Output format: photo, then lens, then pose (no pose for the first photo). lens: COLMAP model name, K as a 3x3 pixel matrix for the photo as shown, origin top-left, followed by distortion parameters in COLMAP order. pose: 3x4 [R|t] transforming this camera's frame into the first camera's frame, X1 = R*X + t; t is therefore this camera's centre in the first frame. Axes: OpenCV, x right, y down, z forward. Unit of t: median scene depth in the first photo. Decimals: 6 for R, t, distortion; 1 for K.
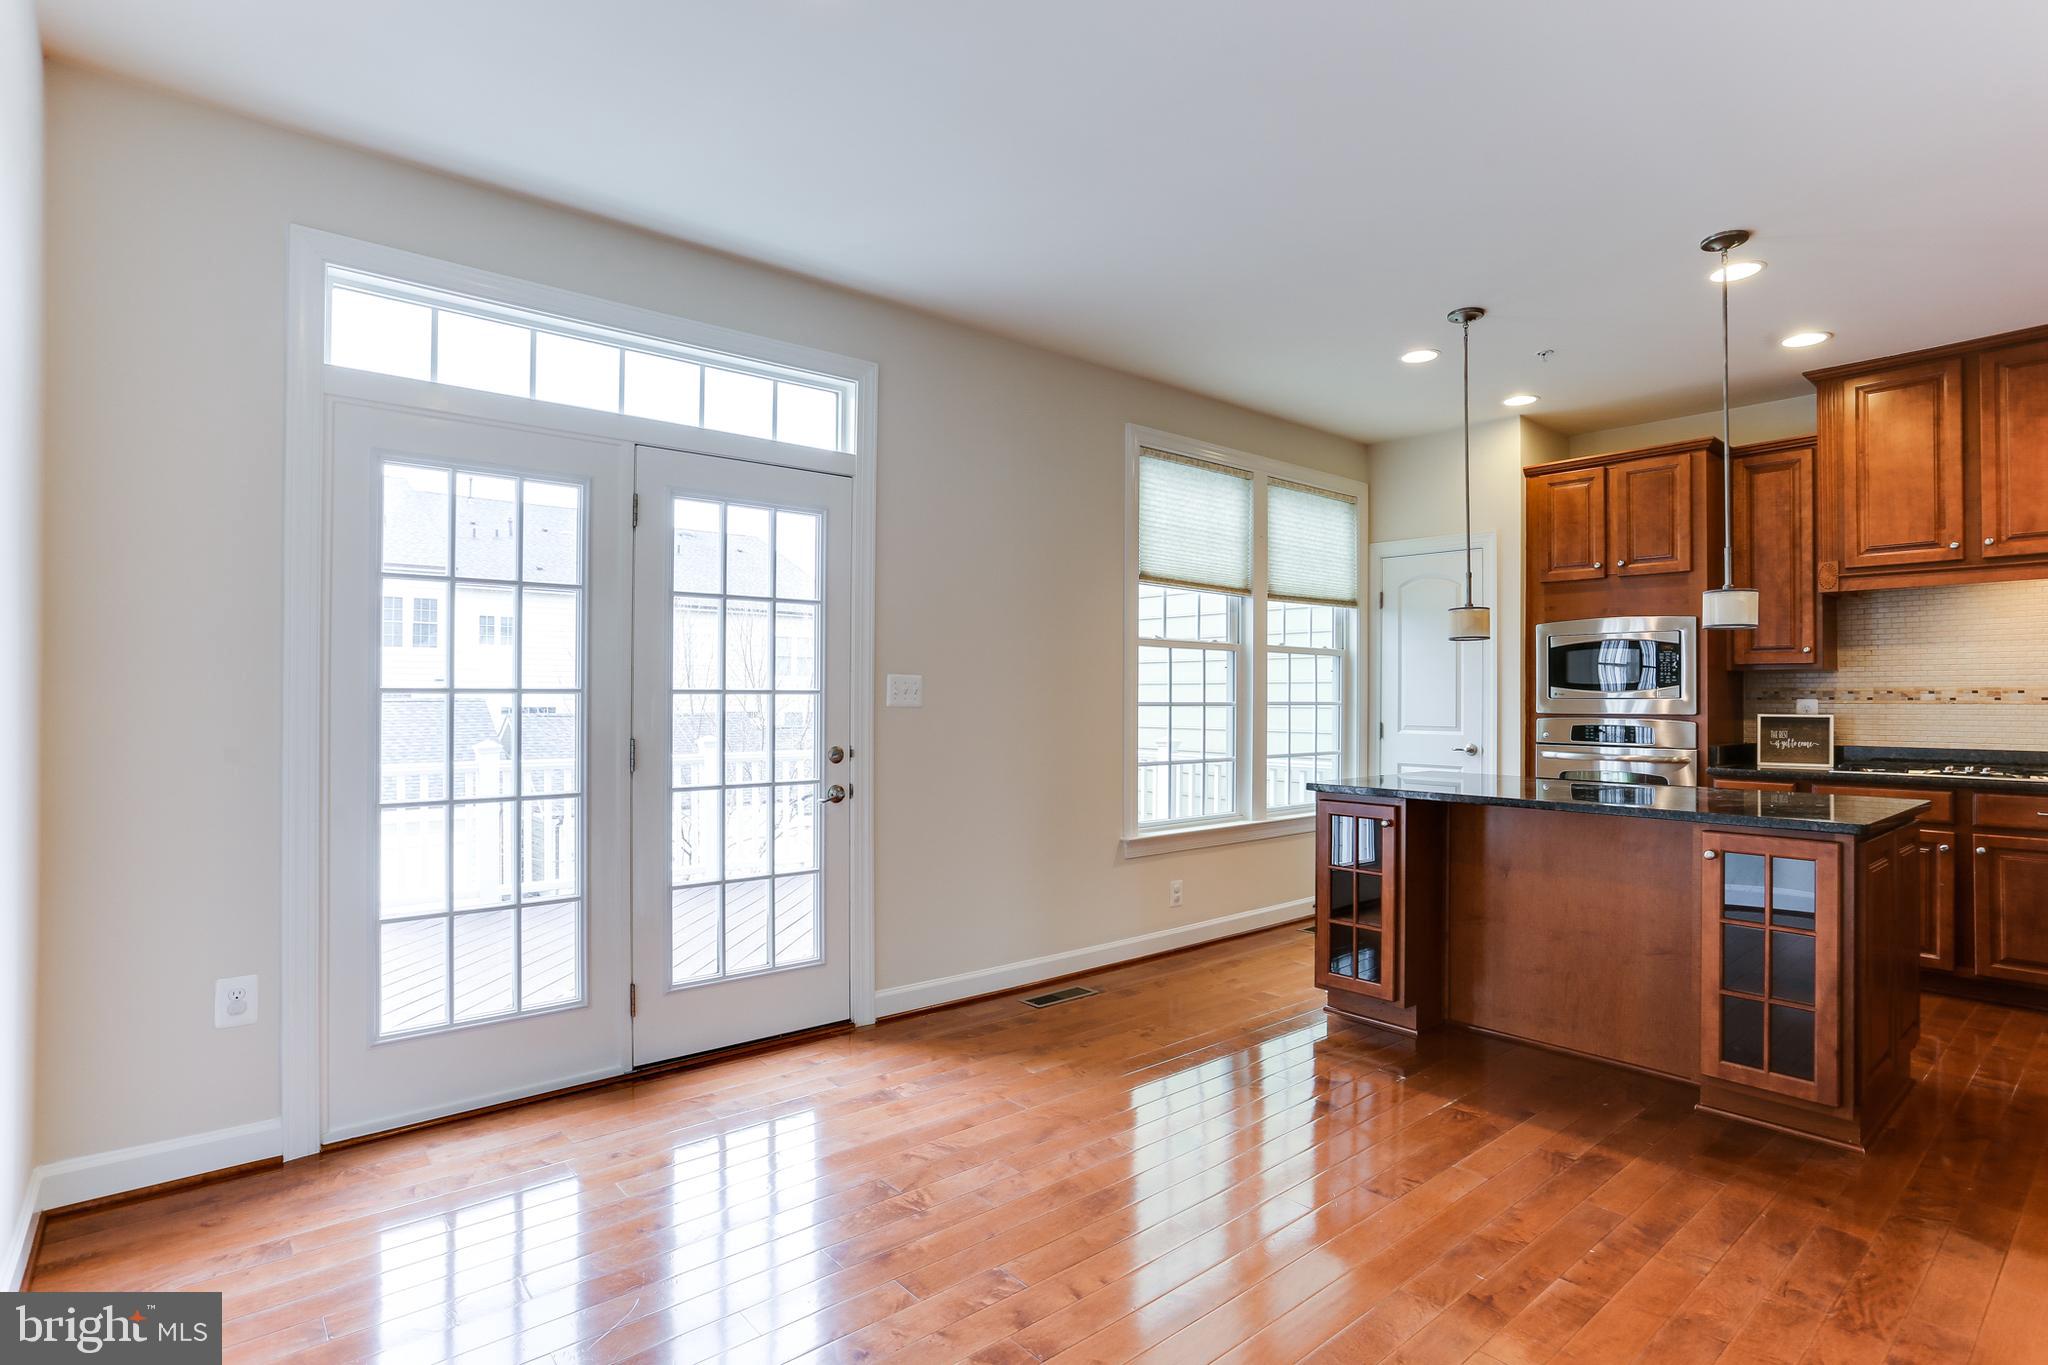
lens RADIAL K [[1019.8, 0, 1024.0], [0, 1019.8, 682.5], [0, 0, 1]] dist [-0.055968, 0.030806]
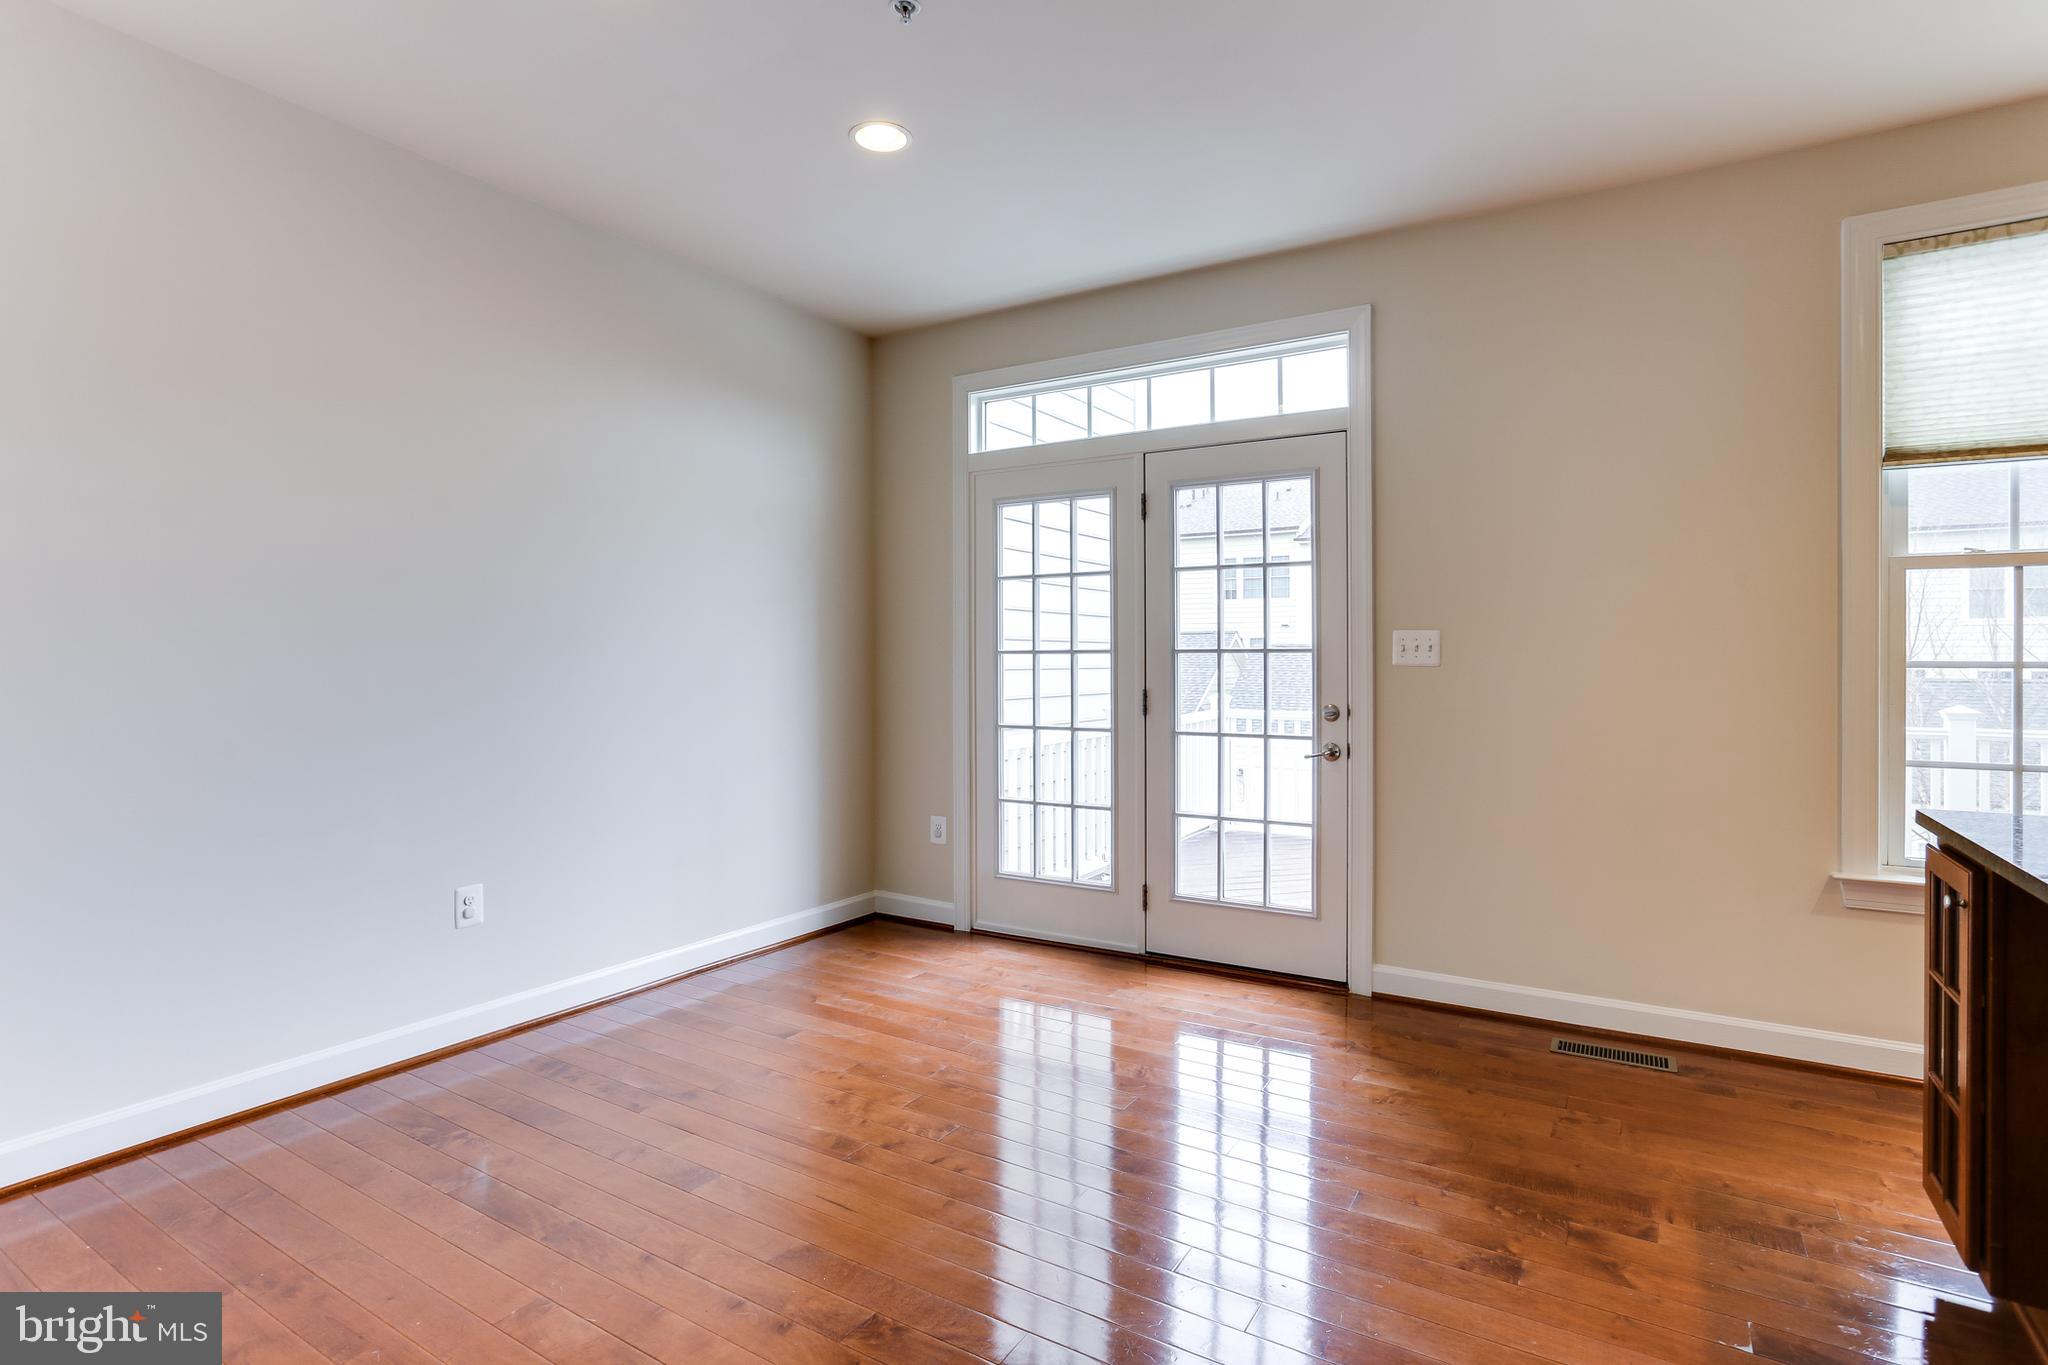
lens RADIAL K [[1008.7, 0, 1023.7], [0, 1008.7, 655.6], [0, 0, 1]] dist [-0.051673, 0.029484]
pose [[0.319519, -0.005709, -0.947563, 0.609966], [0.014160, 0.999899, -0.001250, 0.010704], [0.947474, -0.013018, 0.319568, 0.373523]]
